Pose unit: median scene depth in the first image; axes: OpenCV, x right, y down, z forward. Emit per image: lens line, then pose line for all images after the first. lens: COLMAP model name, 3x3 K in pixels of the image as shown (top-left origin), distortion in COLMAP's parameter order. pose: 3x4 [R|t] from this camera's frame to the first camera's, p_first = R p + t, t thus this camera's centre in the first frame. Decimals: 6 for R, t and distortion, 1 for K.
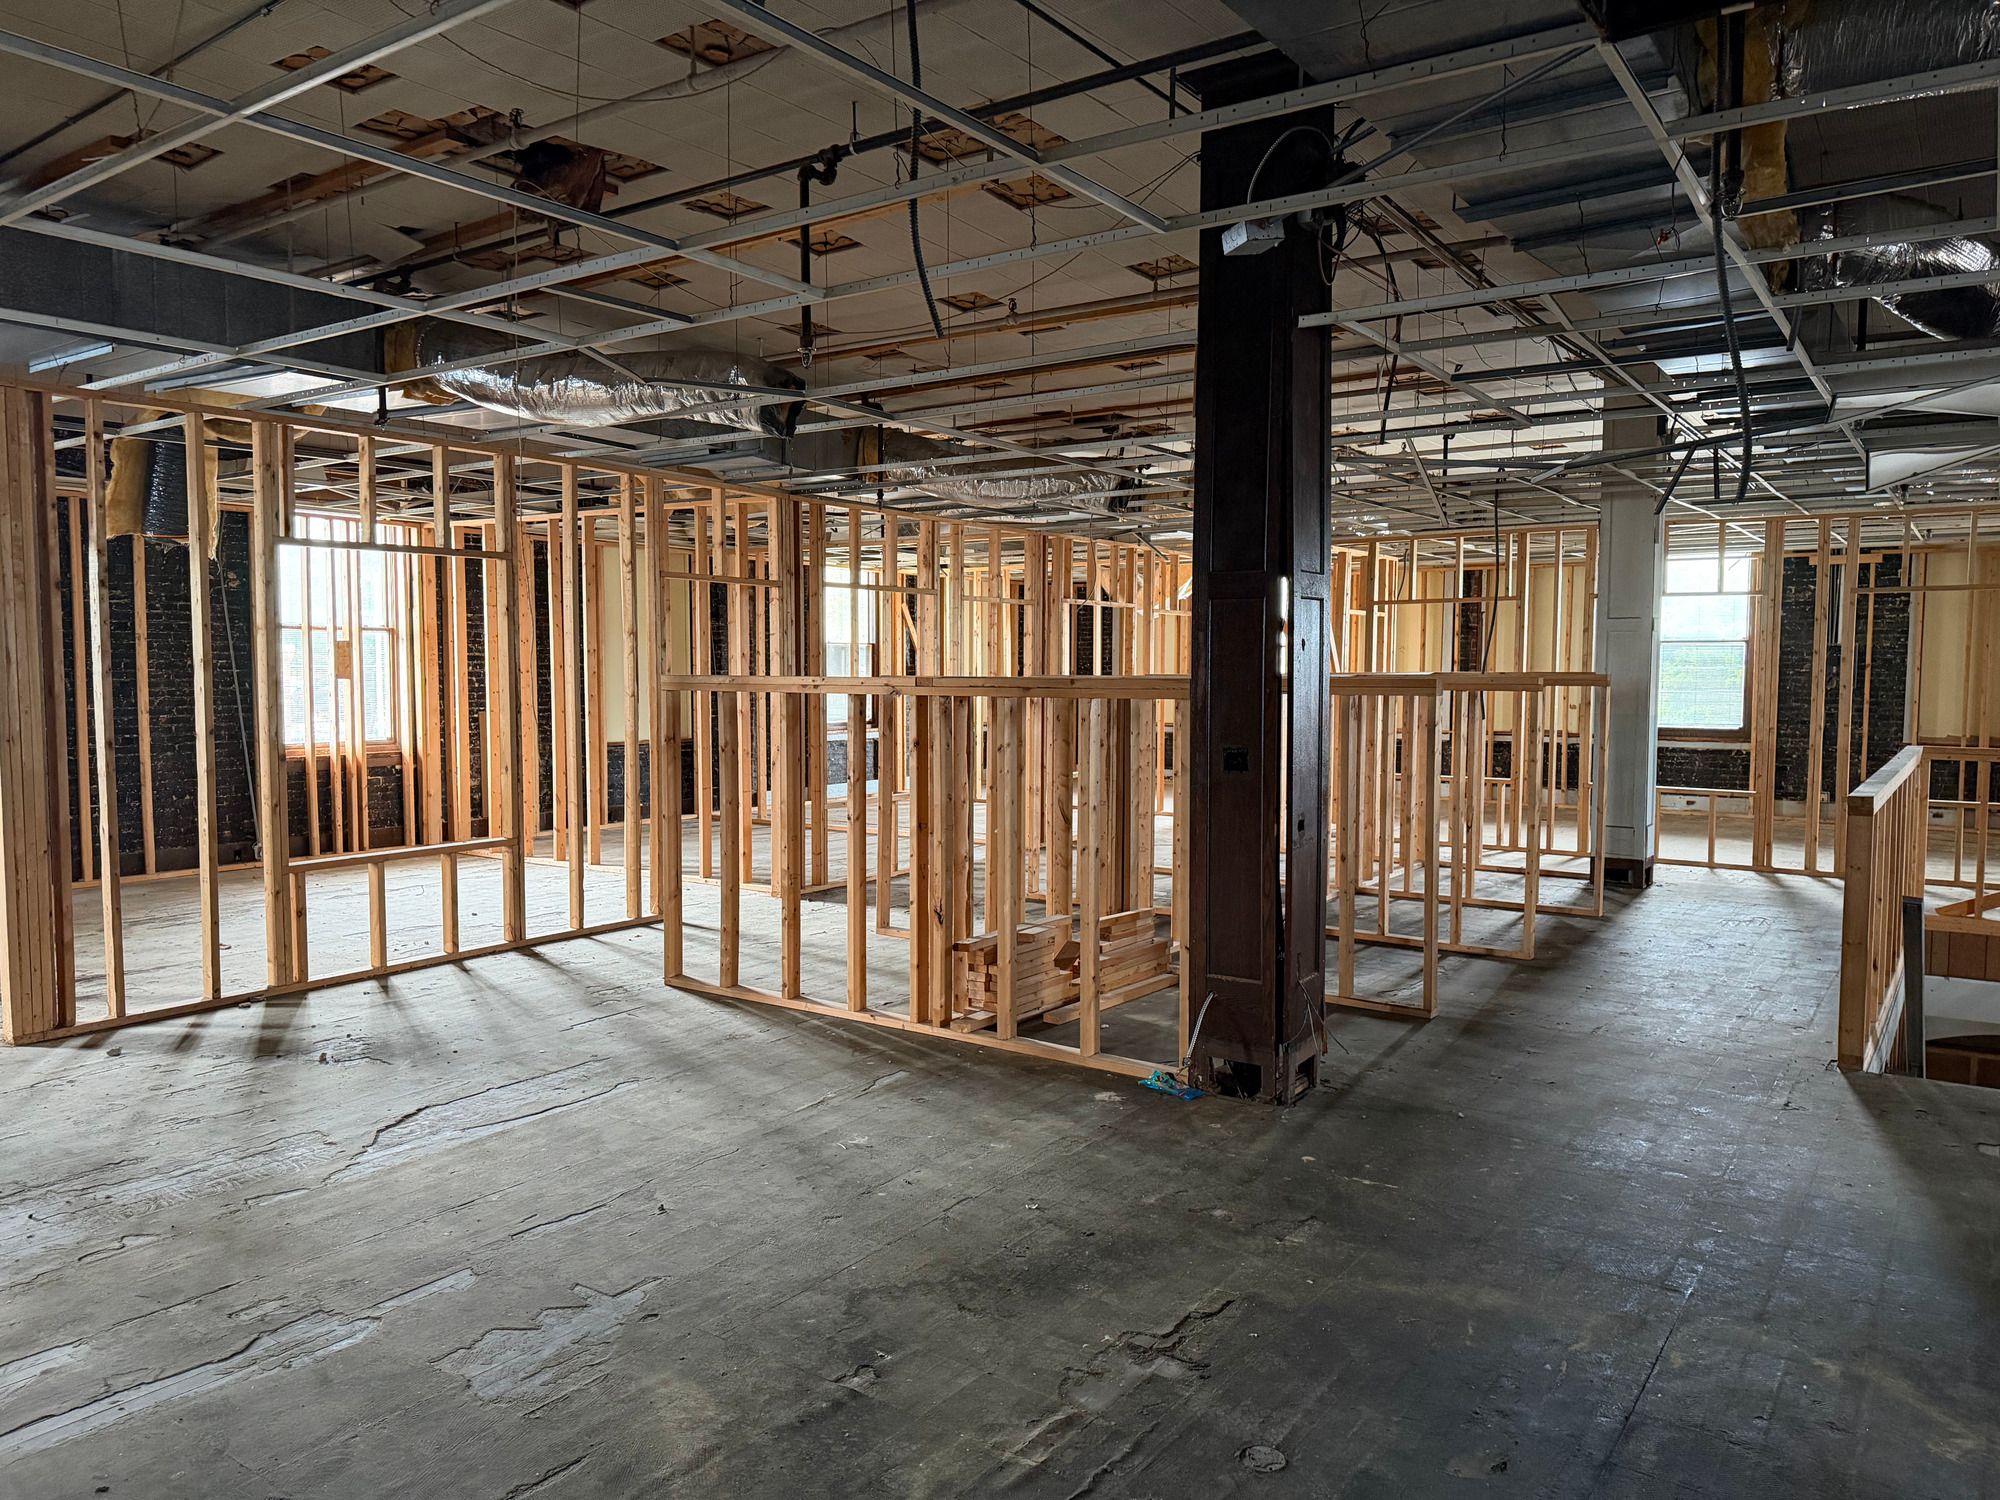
lens RADIAL K [[1379.9, 0, 995.9], [0, 1379.9, 757.2], [0, 0, 1]] dist [0.007359, -0.015418]
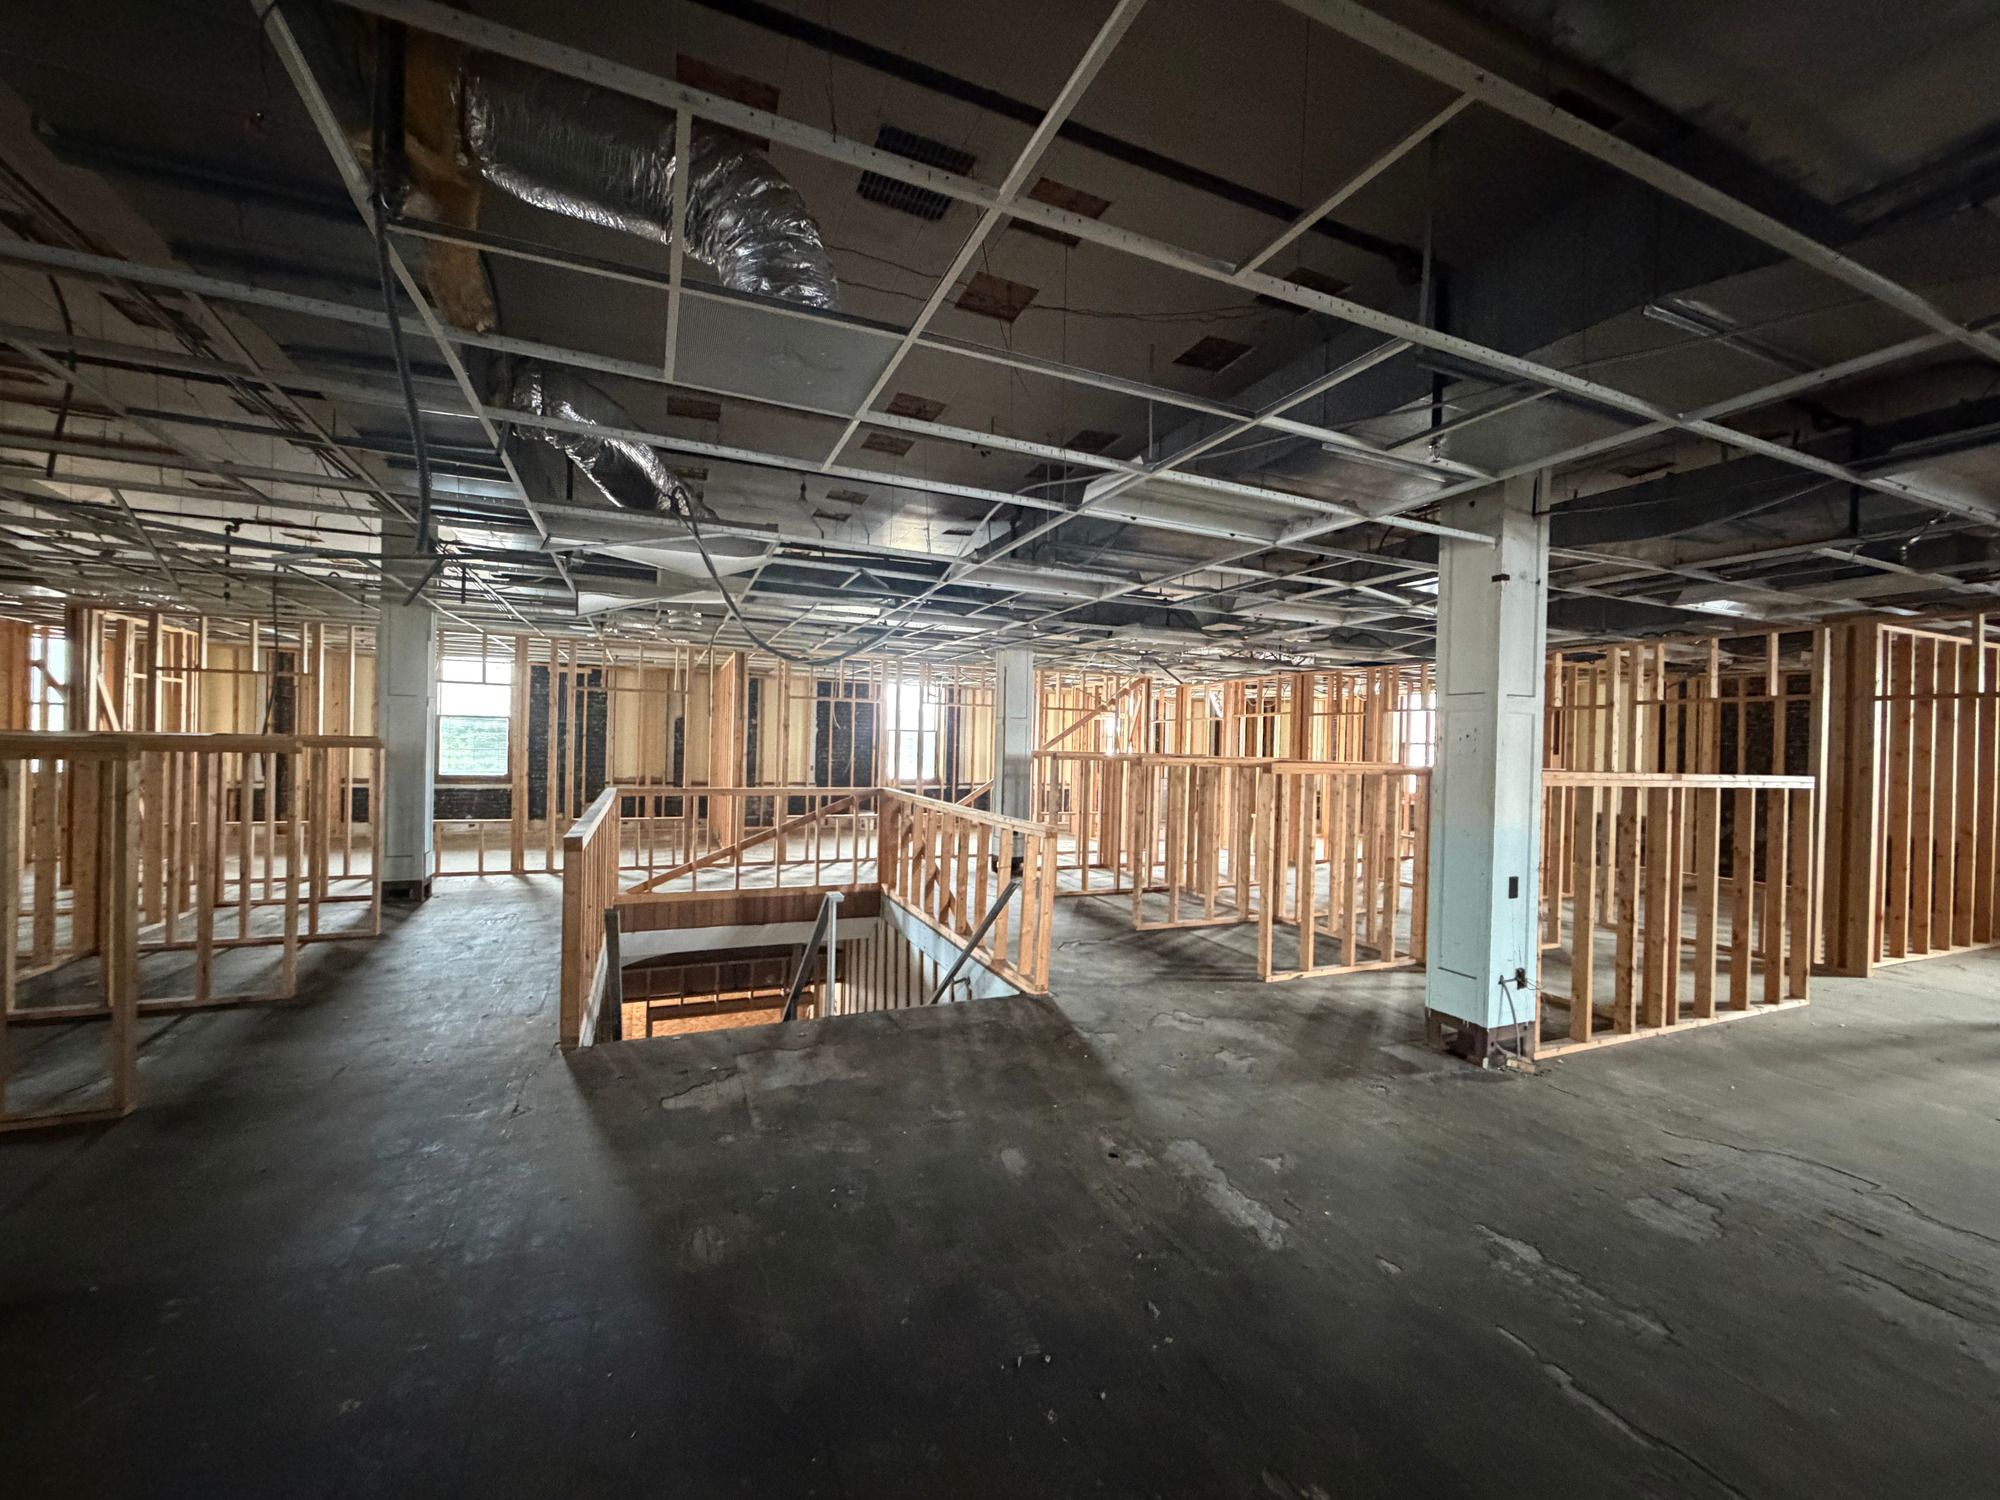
lens RADIAL K [[809.5, 0, 1000.0], [0, 809.5, 754.6], [0, 0, 1]] dist [-0.001009, -0.000724]
pose [[0.510838, 0.001954, 0.859675, 0.083937], [0.032521, 0.999238, -0.021596, -0.009686], [-0.859062, 0.038990, 0.510385, 0.124150]]
